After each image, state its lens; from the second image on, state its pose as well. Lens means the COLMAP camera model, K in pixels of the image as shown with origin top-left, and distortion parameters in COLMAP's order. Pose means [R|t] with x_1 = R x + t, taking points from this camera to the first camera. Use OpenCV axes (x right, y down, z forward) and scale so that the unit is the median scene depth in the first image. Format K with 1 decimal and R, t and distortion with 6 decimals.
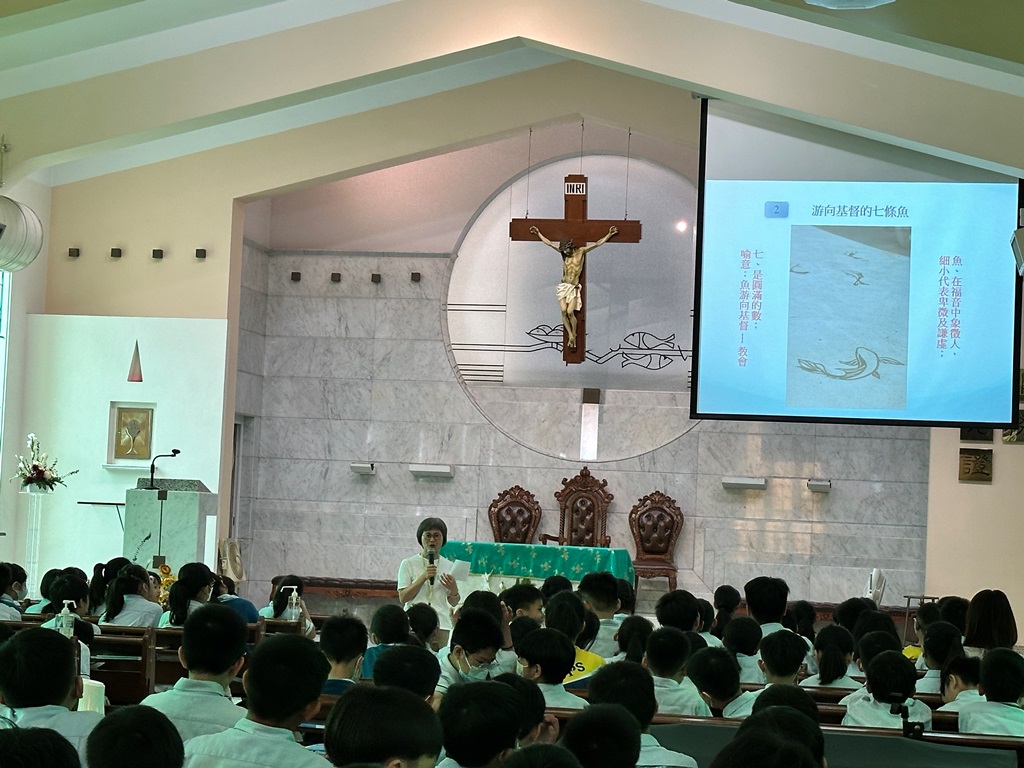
lens RADIAL K [[2215.5, 0, 512.0], [0, 2215.5, 384.0], [0, 0, 1]] dist [0.007055, 0.162552]
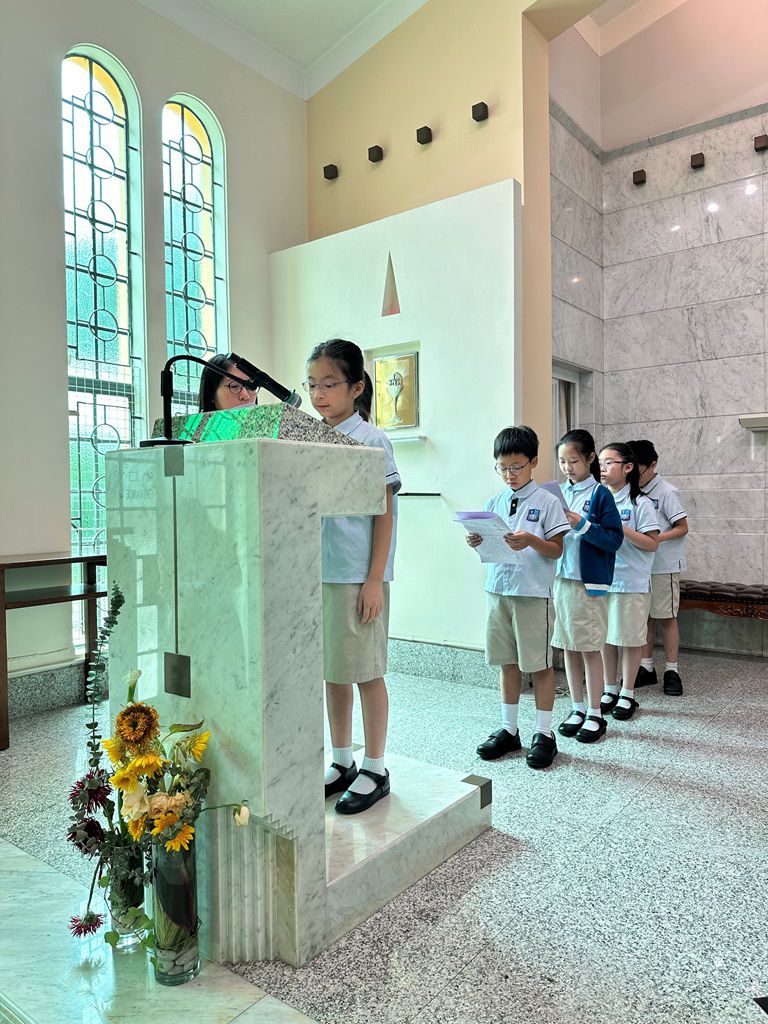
lens RADIAL K [[728.0, 0, 404.4], [0, 728.0, 508.8], [0, 0, 1]] dist [0.028146, -0.007678]
pose [[0.899101, -0.055286, -0.434236, -0.068310], [0.084517, 0.995252, 0.048282, 0.044297], [0.429505, -0.080110, 0.899504, 0.743578]]
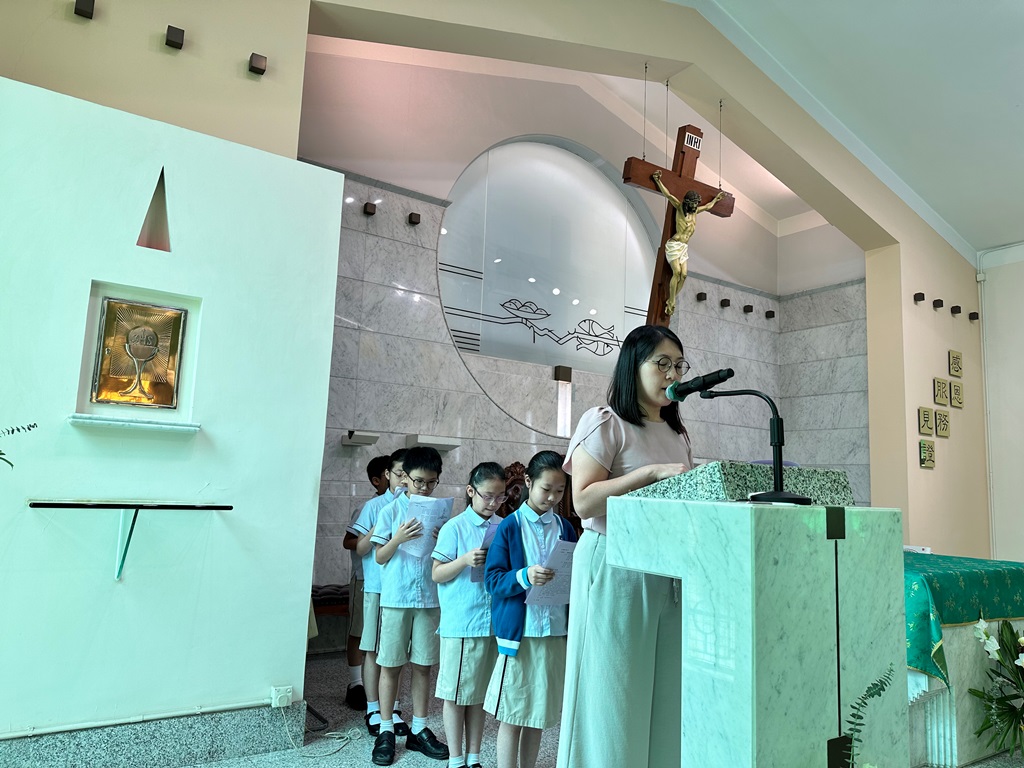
lens RADIAL K [[708.0, 0, 512.0], [0, 708.0, 384.0], [0, 0, 1]] dist [0.025611, -0.002586]
pose [[0.702699, 0.085612, 0.706318, -0.207422], [-0.053150, 0.996277, -0.067879, 0.032850], [-0.709500, 0.010158, 0.704633, 0.777368]]
